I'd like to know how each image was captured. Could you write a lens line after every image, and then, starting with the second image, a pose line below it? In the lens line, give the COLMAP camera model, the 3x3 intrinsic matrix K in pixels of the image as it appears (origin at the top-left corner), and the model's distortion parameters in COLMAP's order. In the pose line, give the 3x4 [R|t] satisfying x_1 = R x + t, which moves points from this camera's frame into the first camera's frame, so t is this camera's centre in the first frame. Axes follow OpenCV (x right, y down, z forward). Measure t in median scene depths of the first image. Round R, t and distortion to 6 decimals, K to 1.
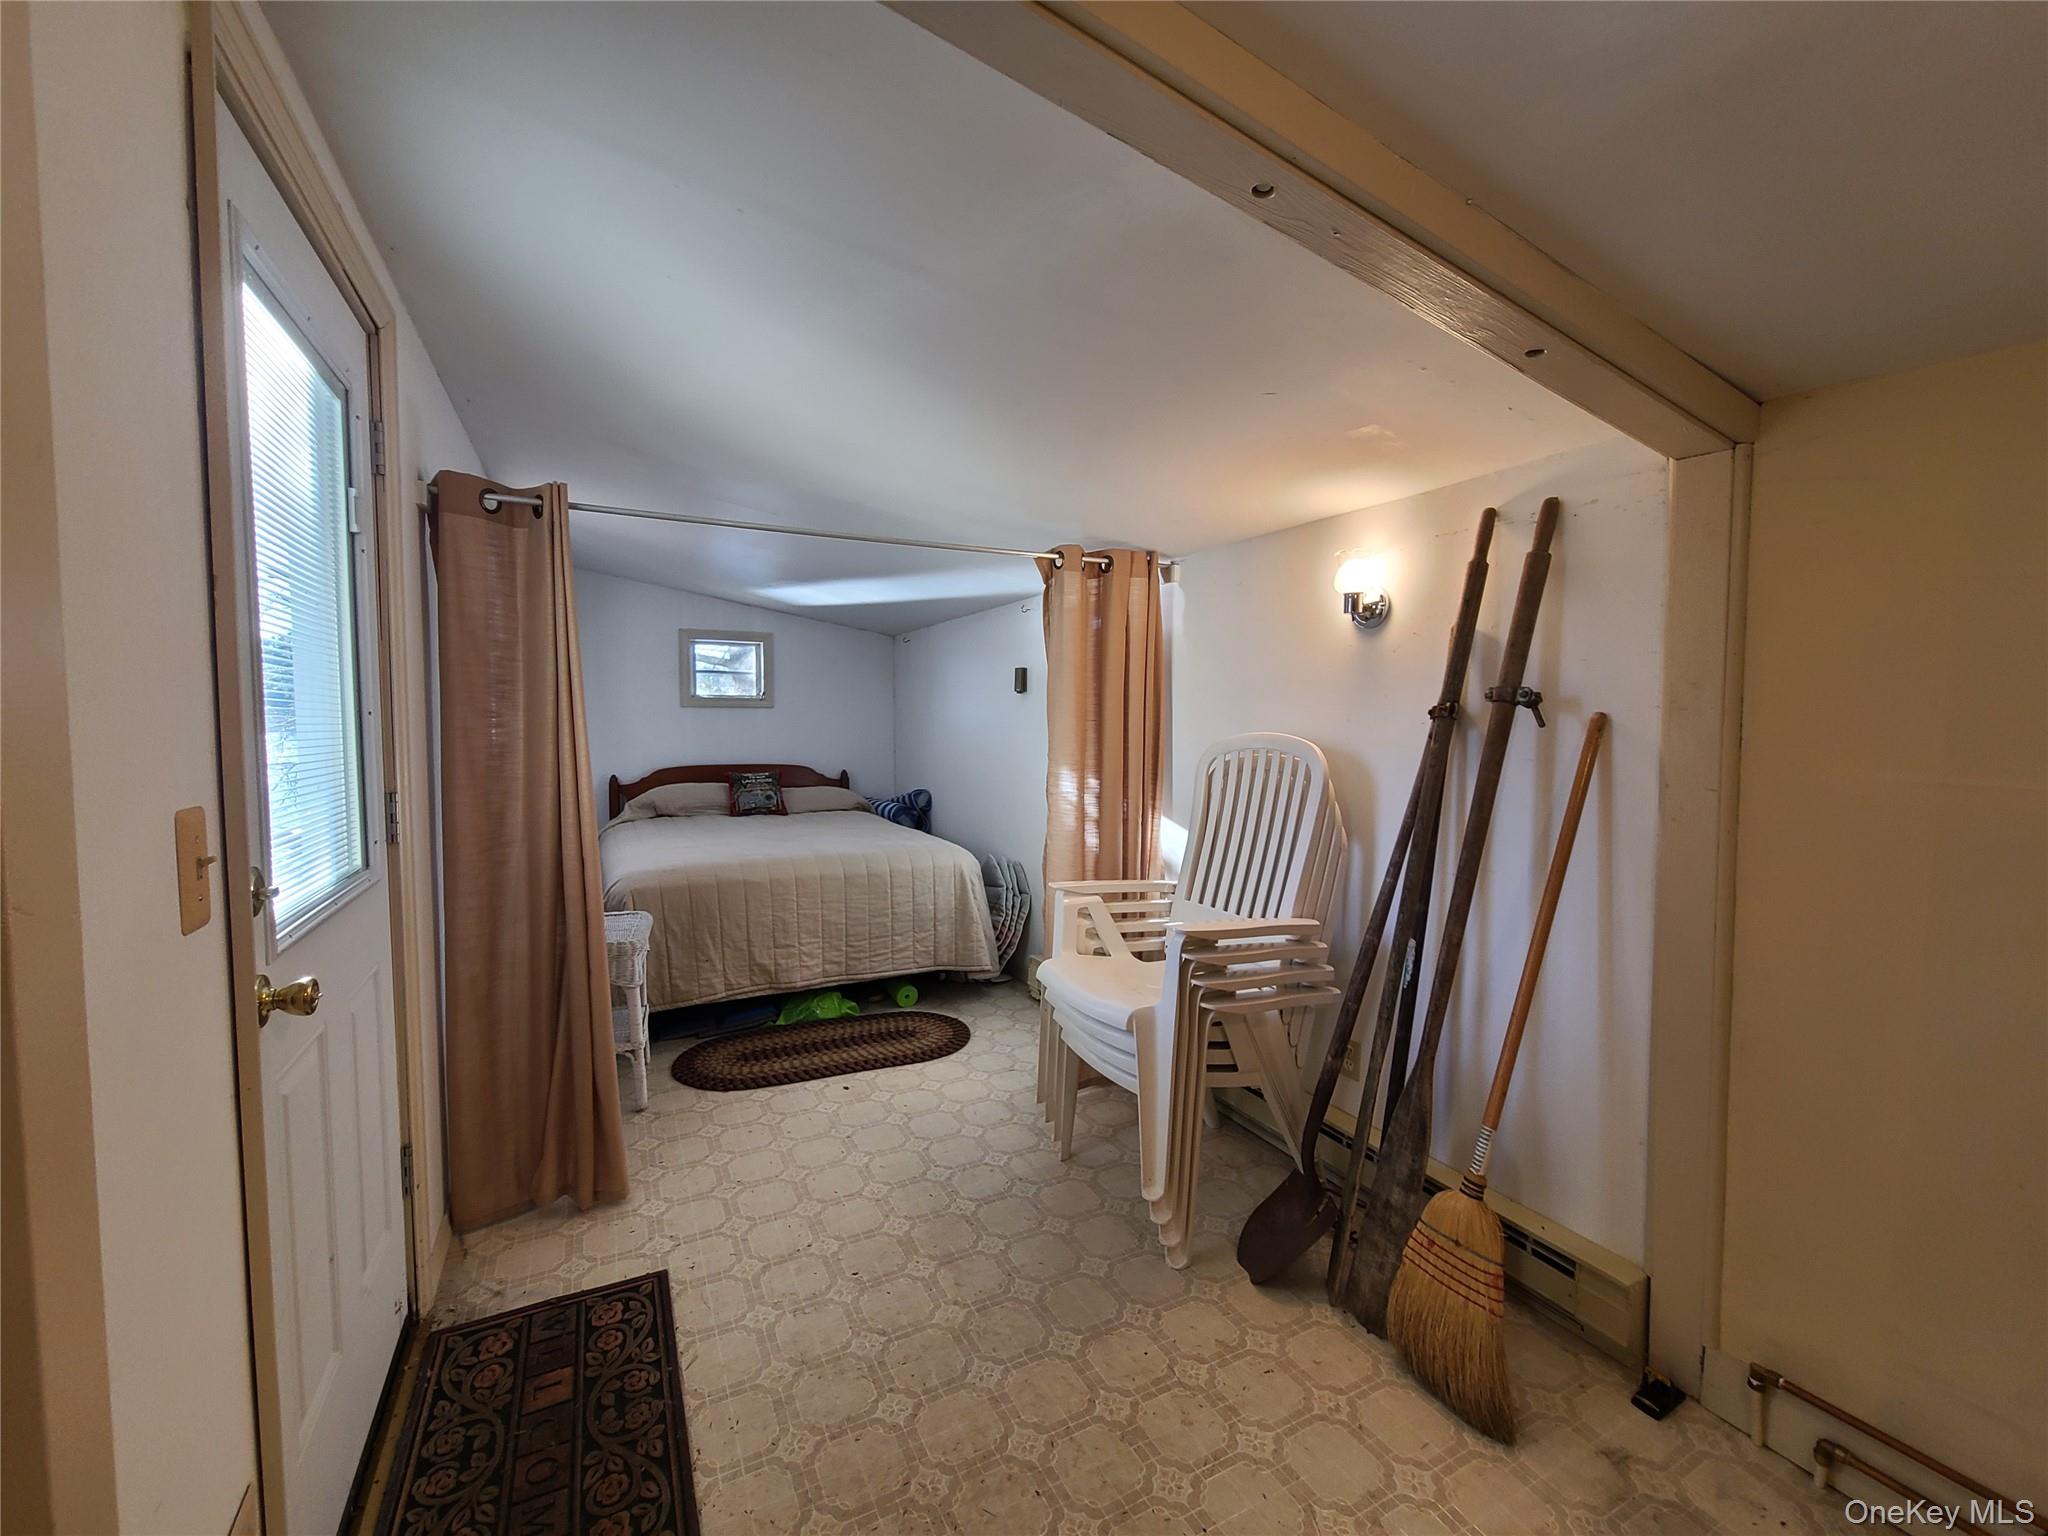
lens RADIAL K [[838.3, 0, 1024.6], [0, 838.3, 763.0], [0, 0, 1]] dist [0.000315, -0.000488]
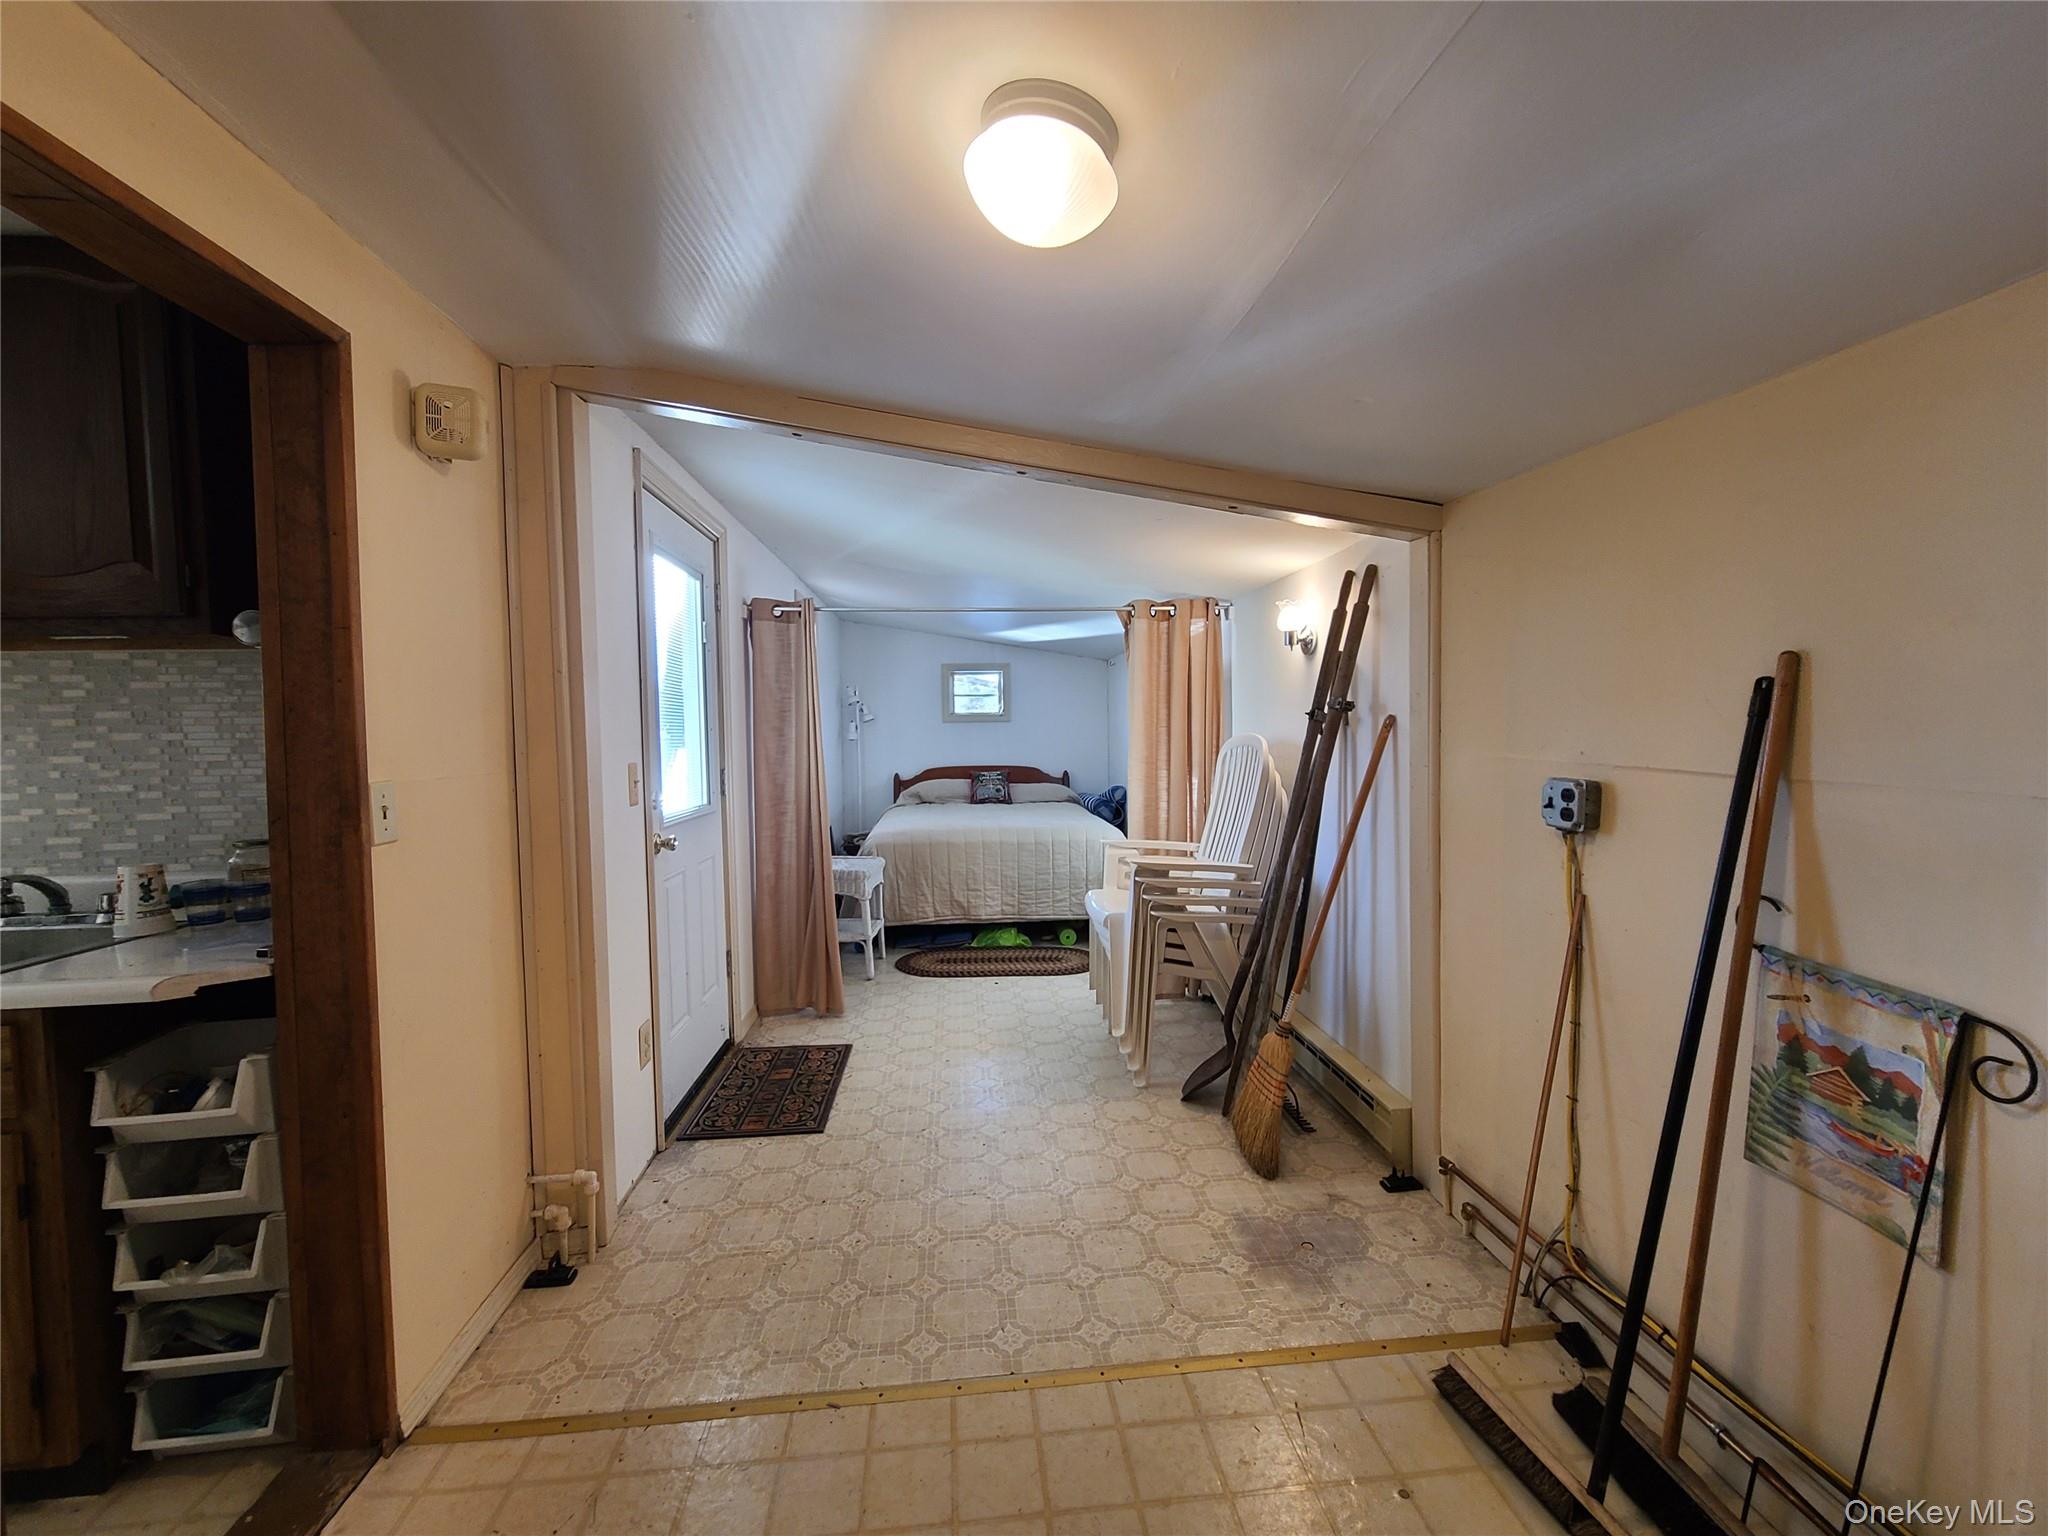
lens RADIAL K [[838.0, 0, 1021.9], [0, 838.0, 766.1], [0, 0, 1]] dist [-0.000504, -0.000875]
pose [[0.924748, 0.000576, -0.380579, 0.383186], [-0.004249, 0.999952, -0.008812, 0.024988], [0.380556, 0.009766, 0.924706, -0.330583]]
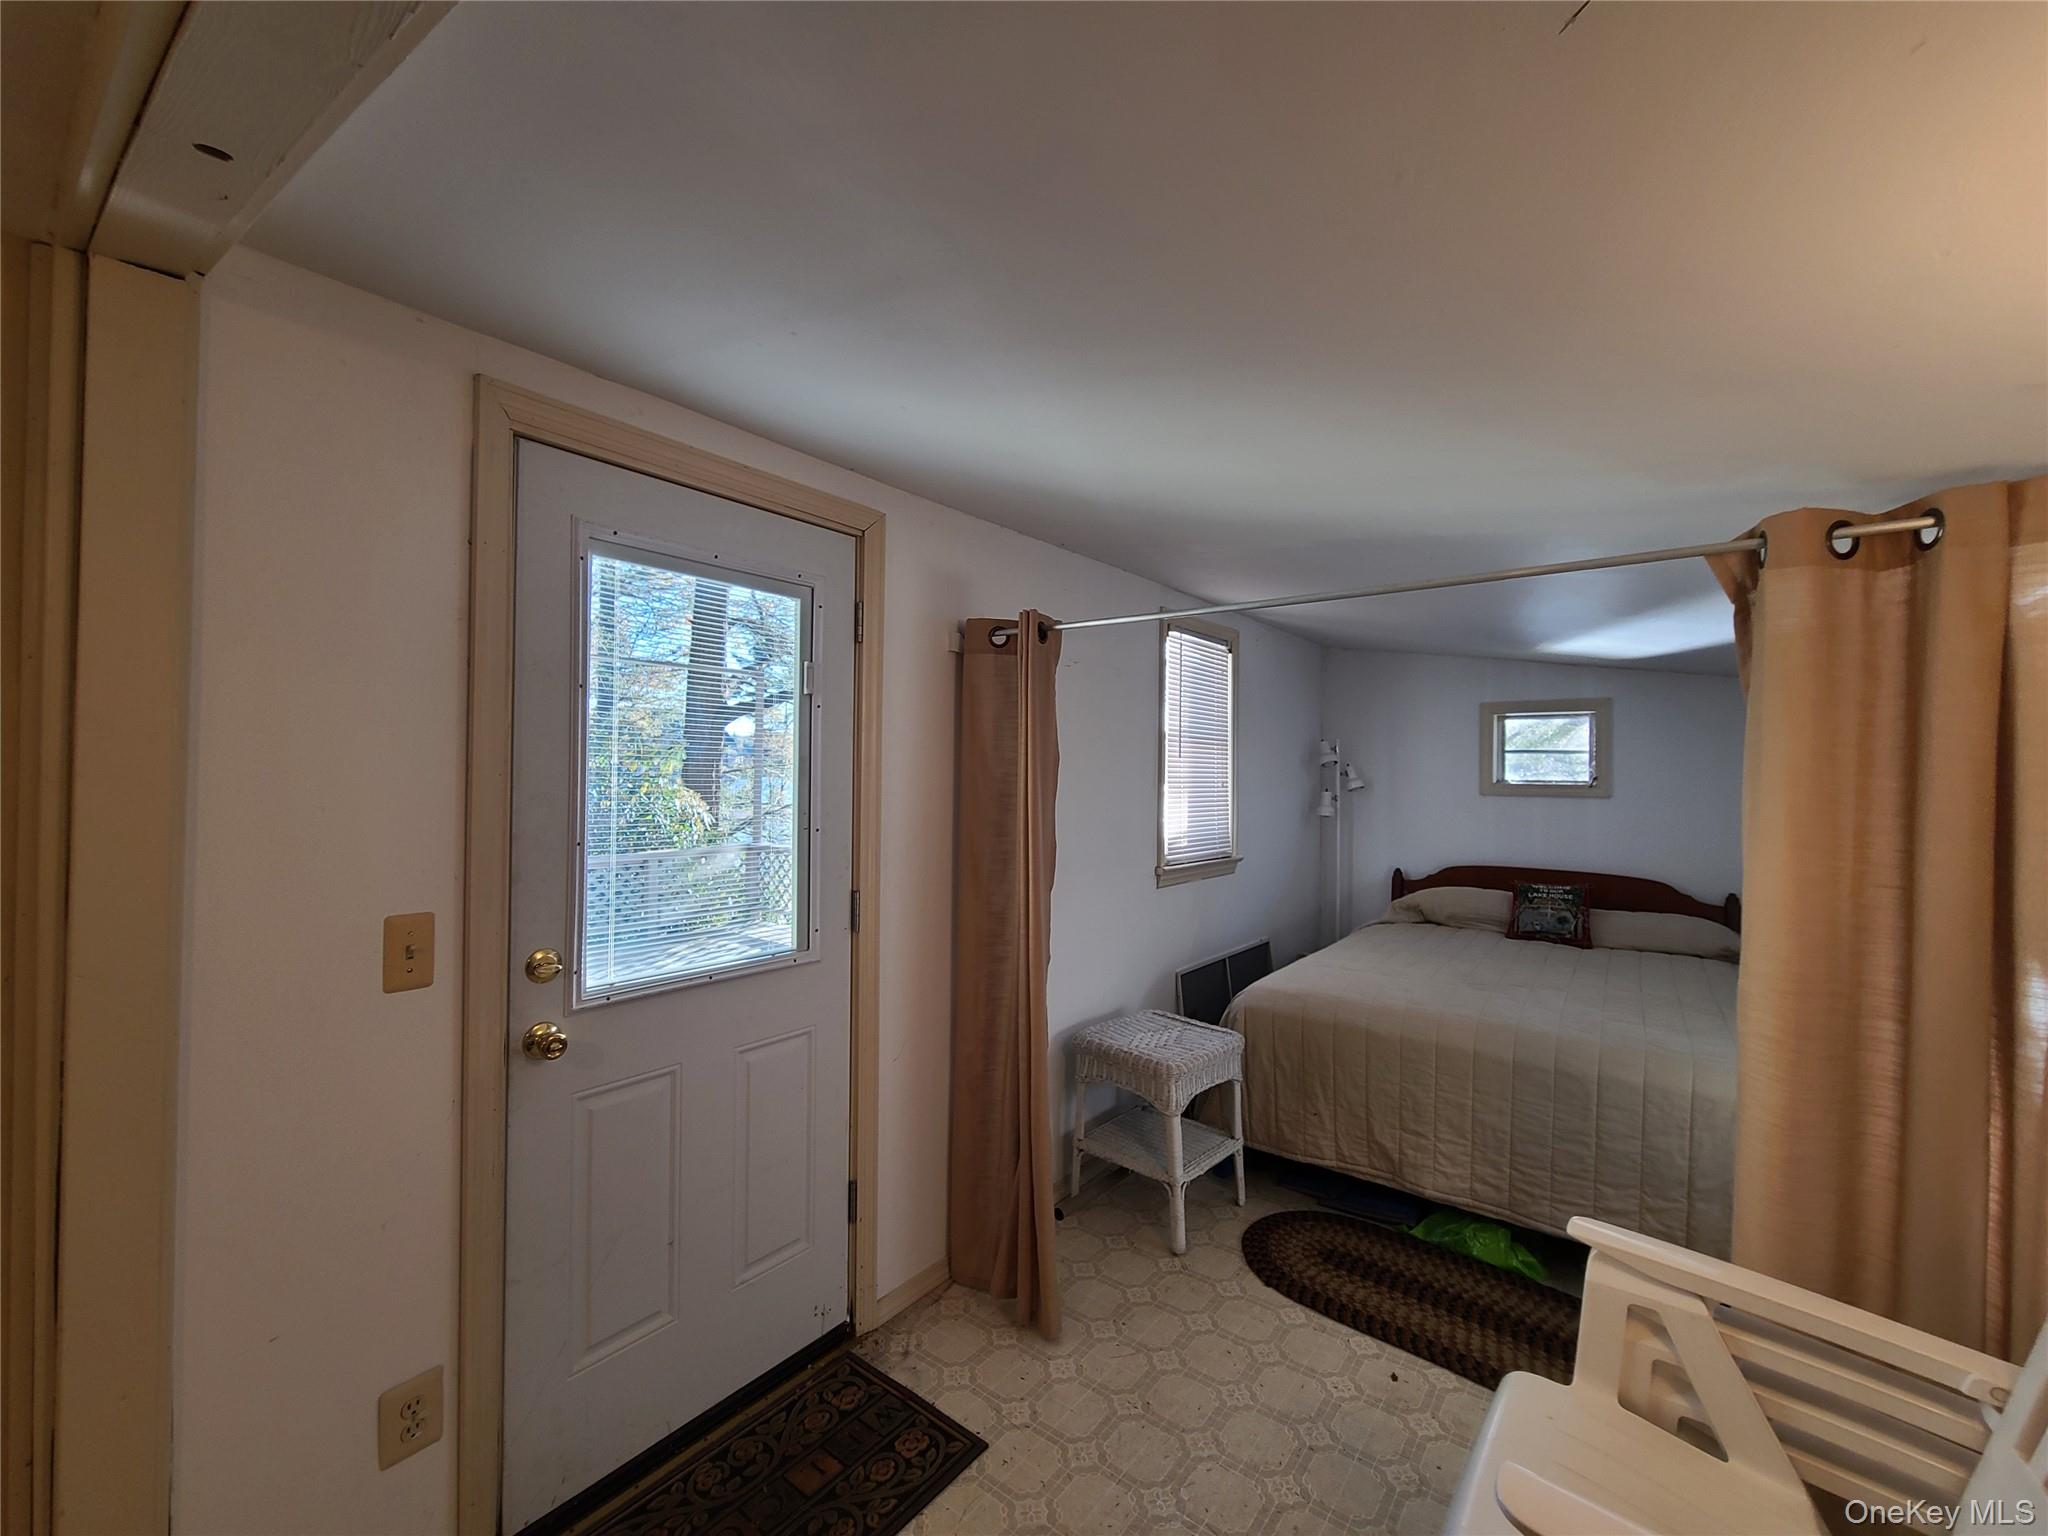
lens RADIAL K [[838.0, 0, 1021.9], [0, 838.0, 766.1], [0, 0, 1]] dist [-0.000504, -0.000875]
pose [[0.422412, -0.004507, -0.906393, 0.287329], [-0.058644, 0.997757, -0.032292, -0.074207], [0.904505, 0.066795, 0.421200, 0.403508]]
